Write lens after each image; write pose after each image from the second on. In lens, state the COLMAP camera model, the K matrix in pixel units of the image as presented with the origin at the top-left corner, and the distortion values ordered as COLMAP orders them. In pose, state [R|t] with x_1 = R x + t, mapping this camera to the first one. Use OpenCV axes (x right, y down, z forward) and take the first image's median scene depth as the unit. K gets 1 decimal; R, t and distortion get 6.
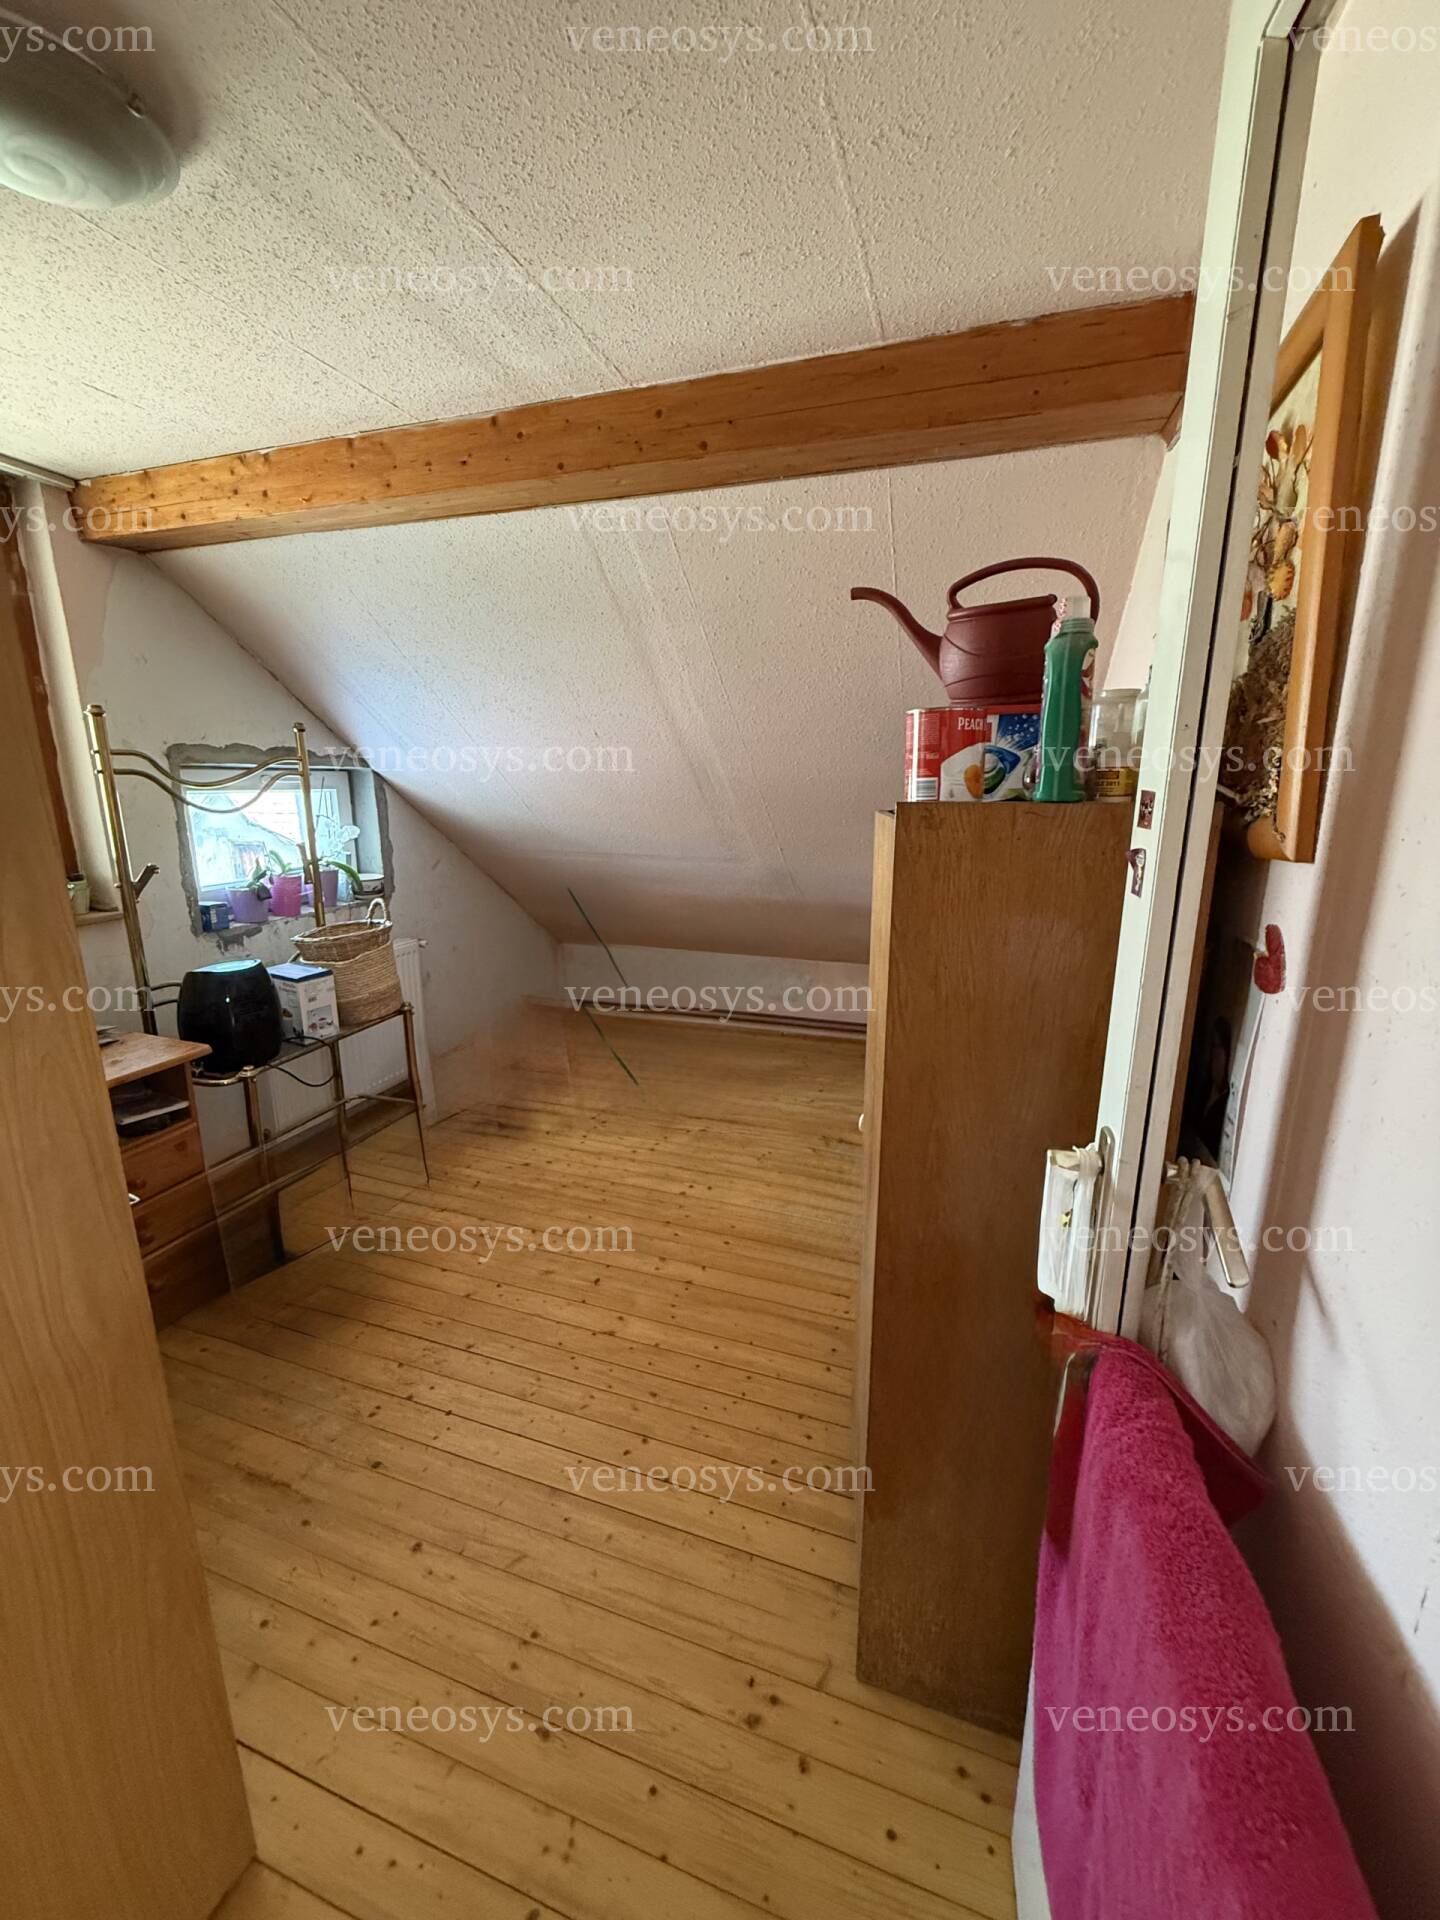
lens RADIAL K [[766.0, 0, 724.0], [0, 766.0, 951.2], [0, 0, 1]] dist [0.001640, 0.000154]
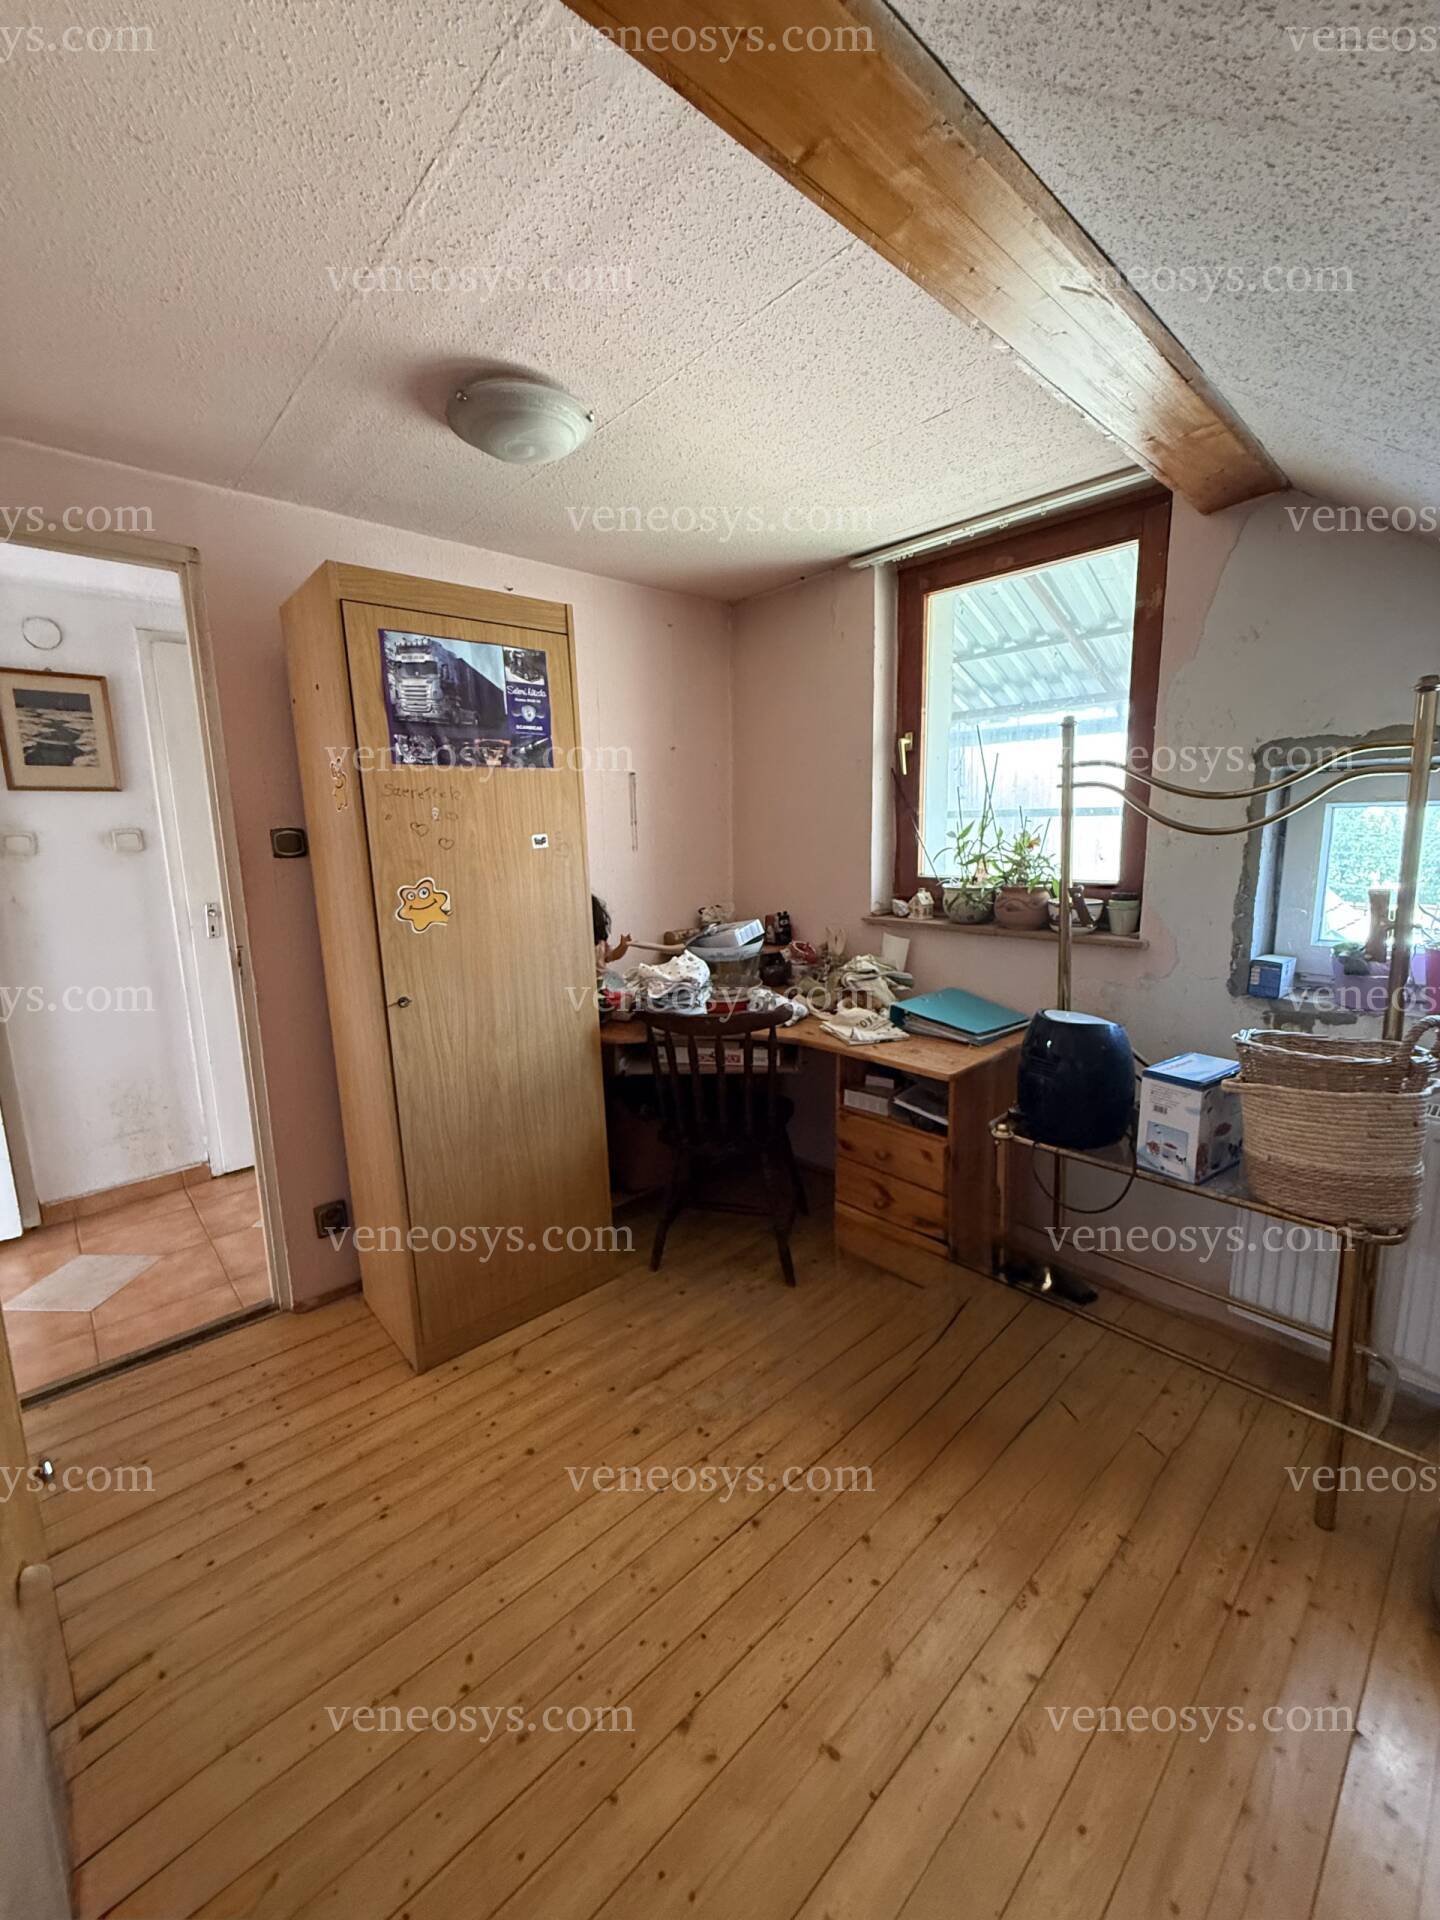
lens RADIAL K [[766.0, 0, 724.0], [0, 766.0, 951.2], [0, 0, 1]] dist [0.001640, 0.000154]
pose [[-0.477779, 0.147942, -0.865933, 0.212530], [-0.174225, 0.950180, 0.258464, -0.178608], [0.861030, 0.274356, -0.428201, 0.925675]]
